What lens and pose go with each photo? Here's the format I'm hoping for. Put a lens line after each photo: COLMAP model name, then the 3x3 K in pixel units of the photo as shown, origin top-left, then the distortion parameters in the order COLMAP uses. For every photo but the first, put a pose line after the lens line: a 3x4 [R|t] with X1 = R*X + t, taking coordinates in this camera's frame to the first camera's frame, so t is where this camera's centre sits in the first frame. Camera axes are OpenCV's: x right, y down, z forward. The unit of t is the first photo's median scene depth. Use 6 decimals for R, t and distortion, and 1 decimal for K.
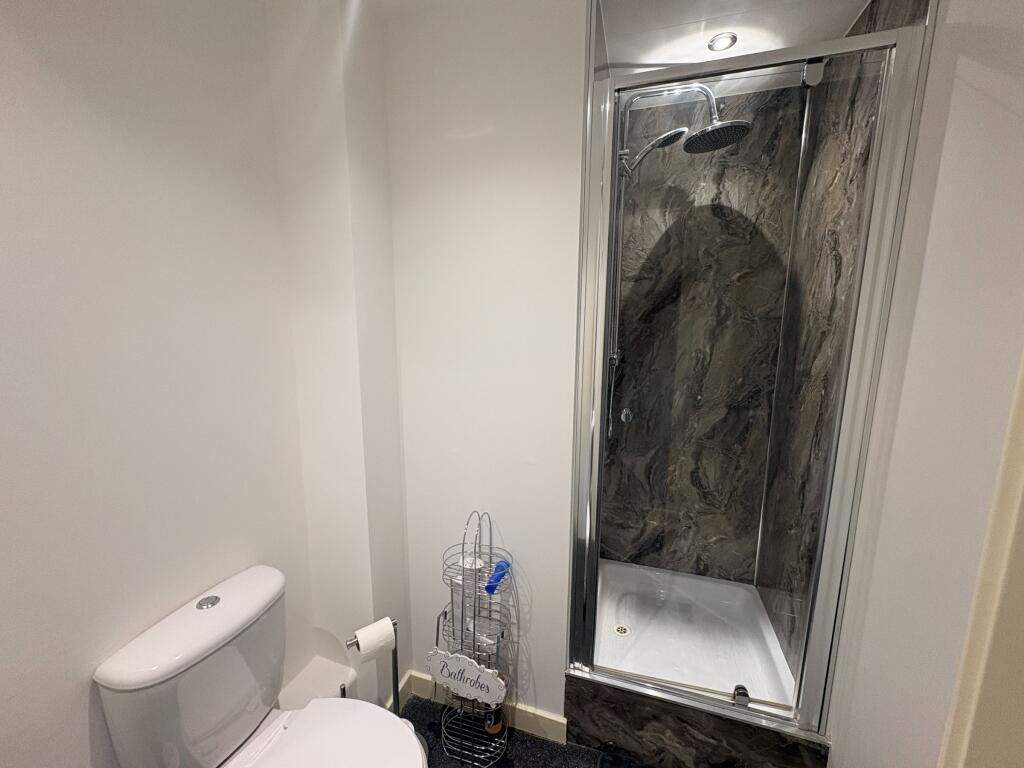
lens RADIAL K [[409.8, 0, 511.4], [0, 409.8, 384.2], [0, 0, 1]] dist [0.001082, -0.000004]
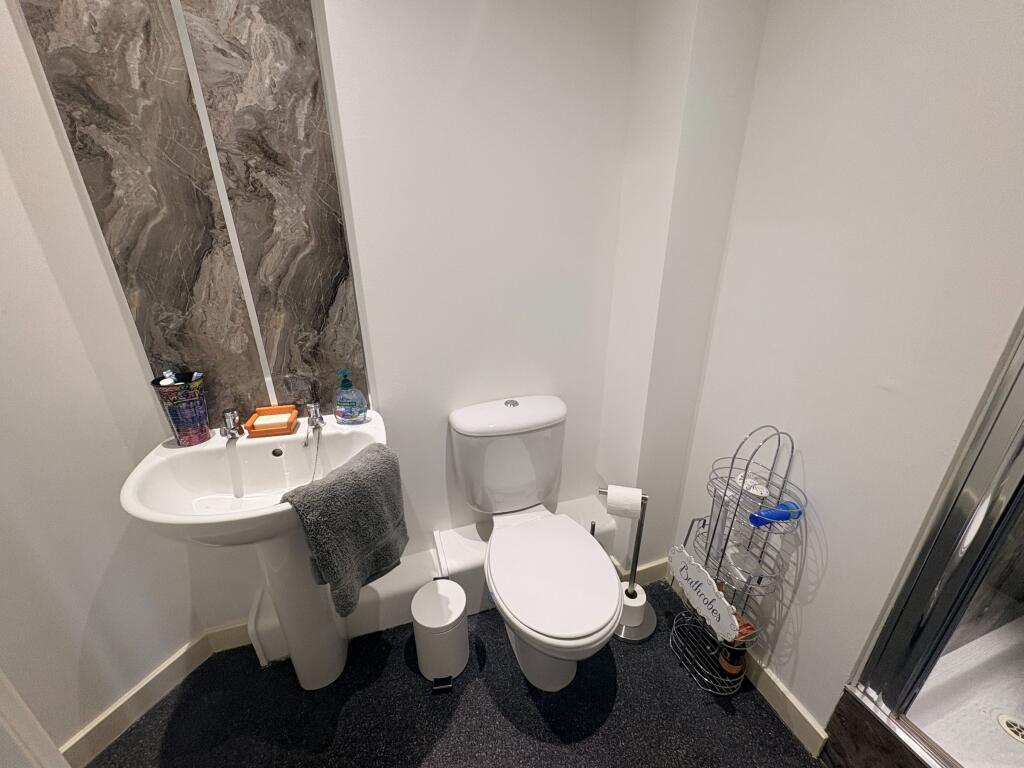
lens RADIAL K [[409.8, 0, 510.7], [0, 409.8, 385.6], [0, 0, 1]] dist [0.001082, -0.000004]
pose [[0.596285, 0.297973, -0.745424, 0.158706], [-0.123123, 0.951520, 0.281868, 0.076484], [0.793275, -0.076295, 0.604064, 0.146002]]
